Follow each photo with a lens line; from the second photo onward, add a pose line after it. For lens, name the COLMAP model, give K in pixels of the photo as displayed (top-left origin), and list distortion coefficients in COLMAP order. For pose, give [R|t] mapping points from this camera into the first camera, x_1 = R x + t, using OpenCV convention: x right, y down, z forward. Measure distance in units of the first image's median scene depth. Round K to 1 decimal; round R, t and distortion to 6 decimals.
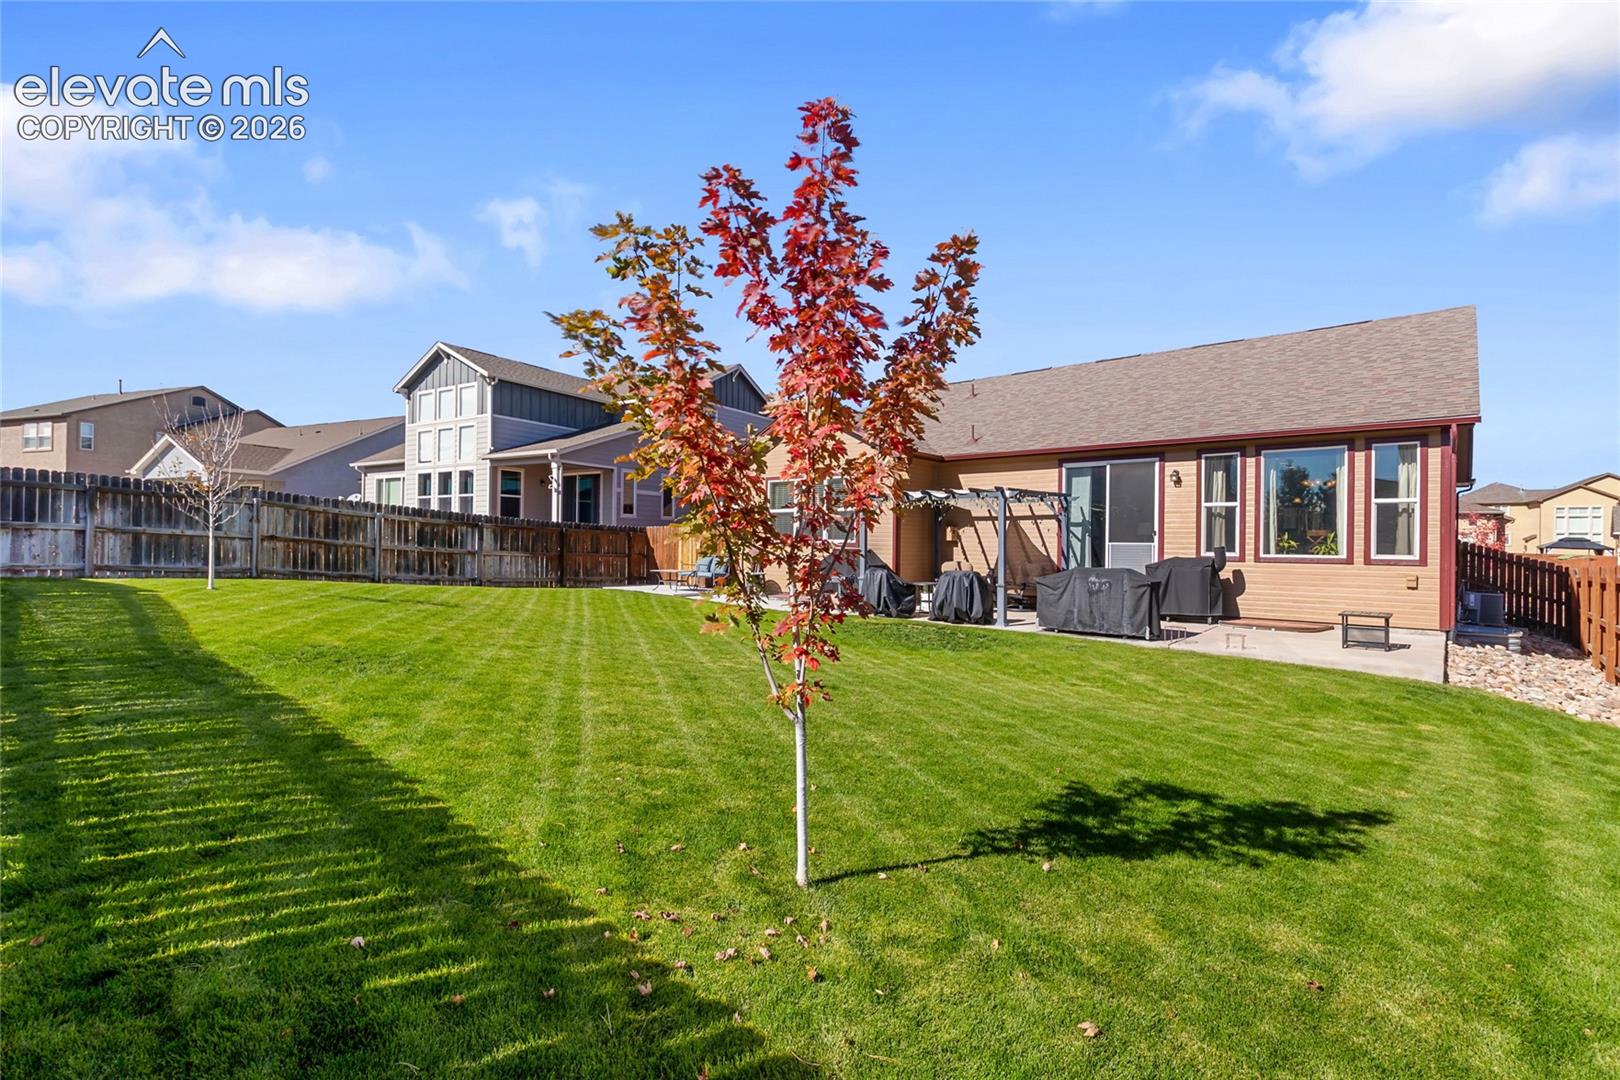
lens RADIAL K [[751.3, 0, 789.3], [0, 751.3, 533.7], [0, 0, 1]] dist [-0.001587, 0.000044]
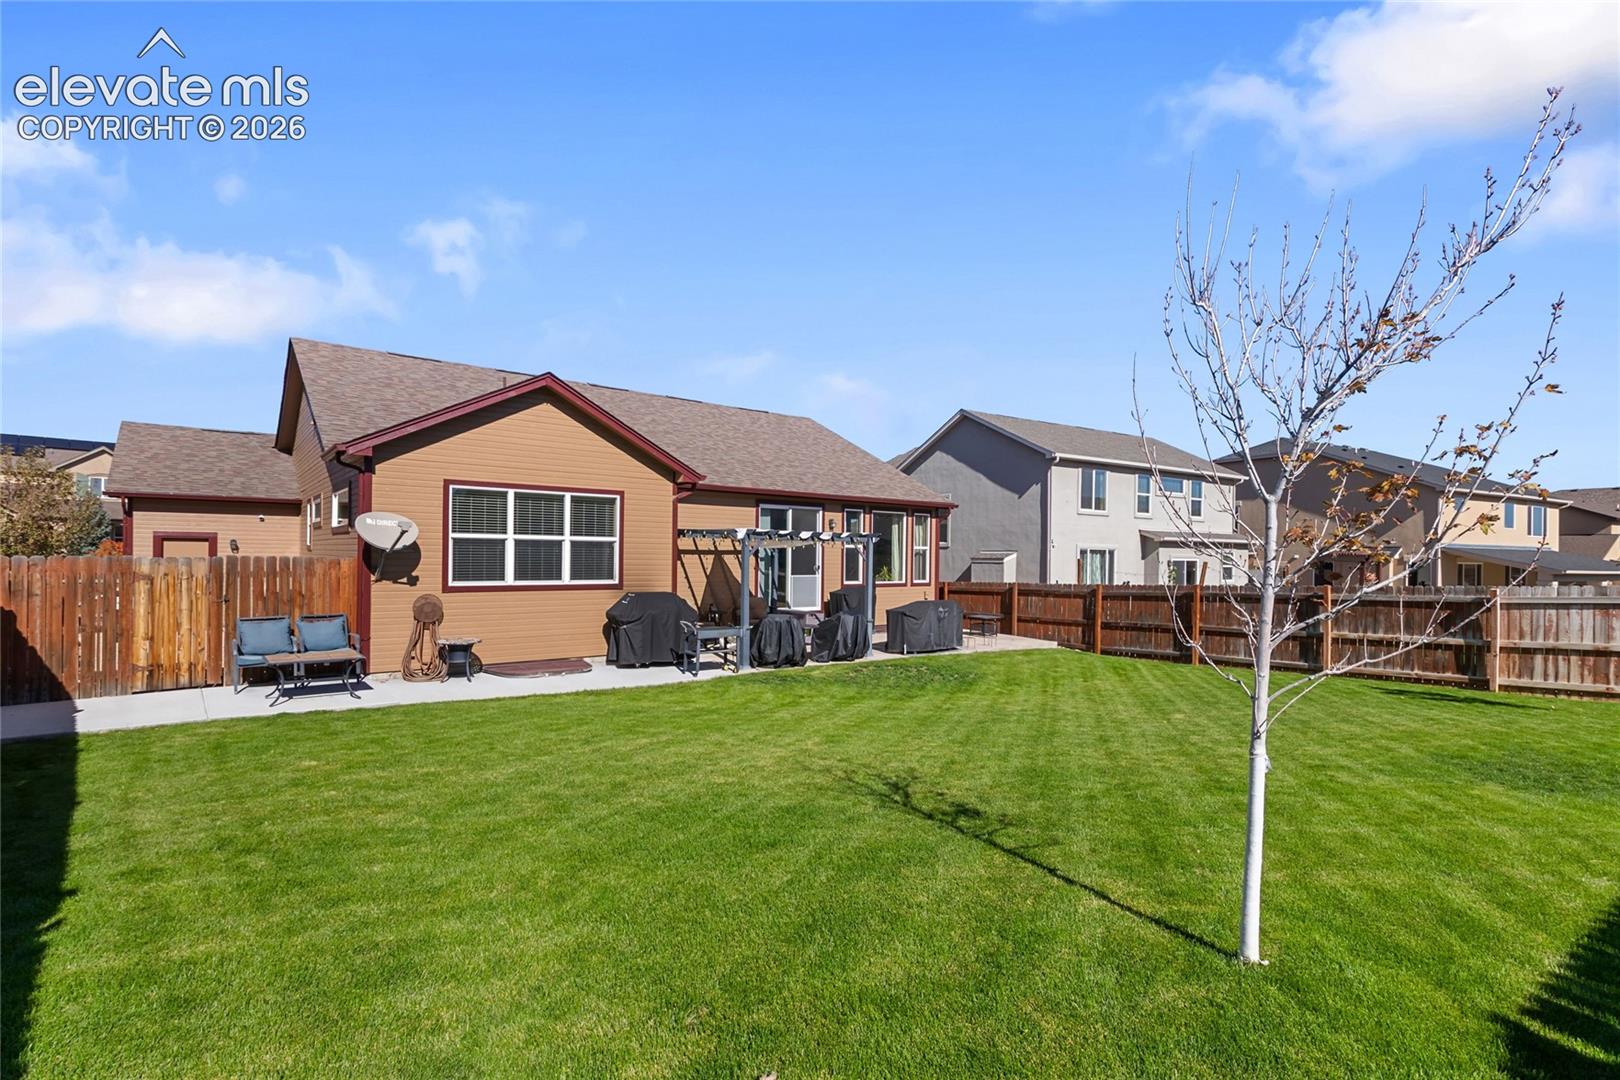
lens RADIAL K [[751.3, 0, 804.3], [0, 751.3, 552.1], [0, 0, 1]] dist [-0.001587, 0.000044]
pose [[0.181463, -0.002464, 0.983395, -0.709047], [-0.019437, 0.999793, 0.006092, -0.031938], [-0.983206, -0.020220, 0.181378, 0.759973]]
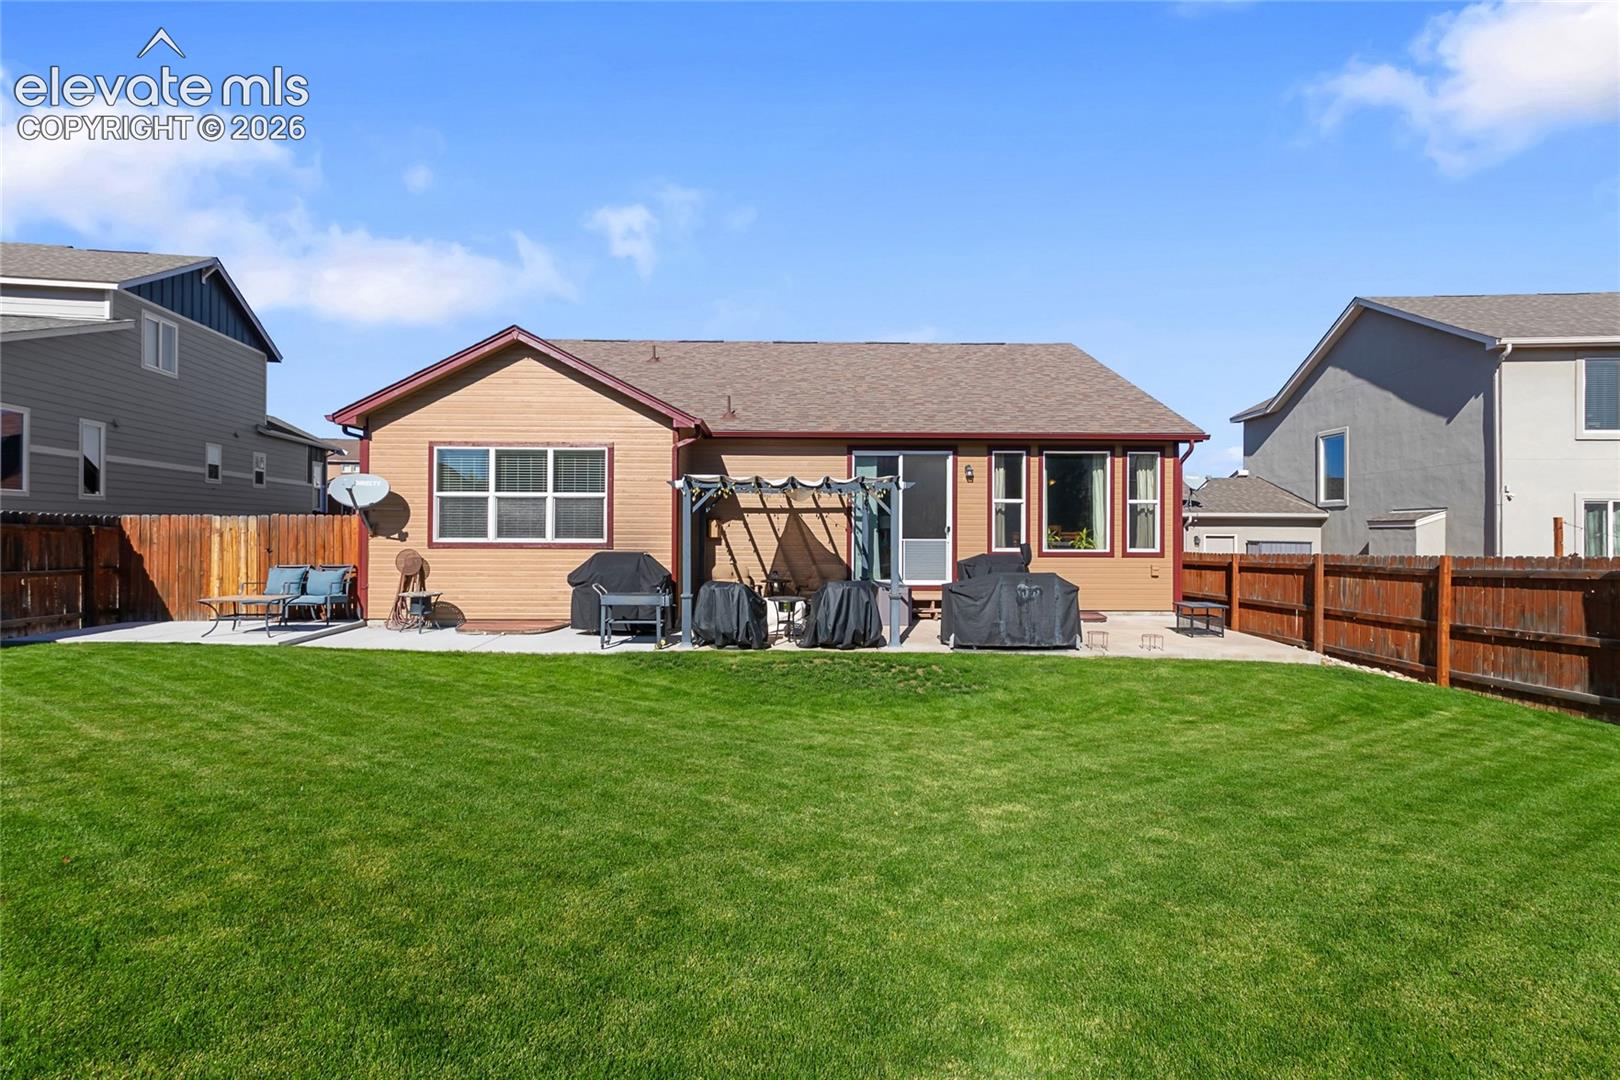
lens RADIAL K [[751.3, 0, 816.4], [0, 751.3, 533.6], [0, 0, 1]] dist [-0.001587, 0.000044]
pose [[0.731627, -0.011186, 0.681614, -0.279277], [-0.004053, 0.999776, 0.020758, -0.013610], [-0.681693, -0.017950, 0.731418, 0.390498]]
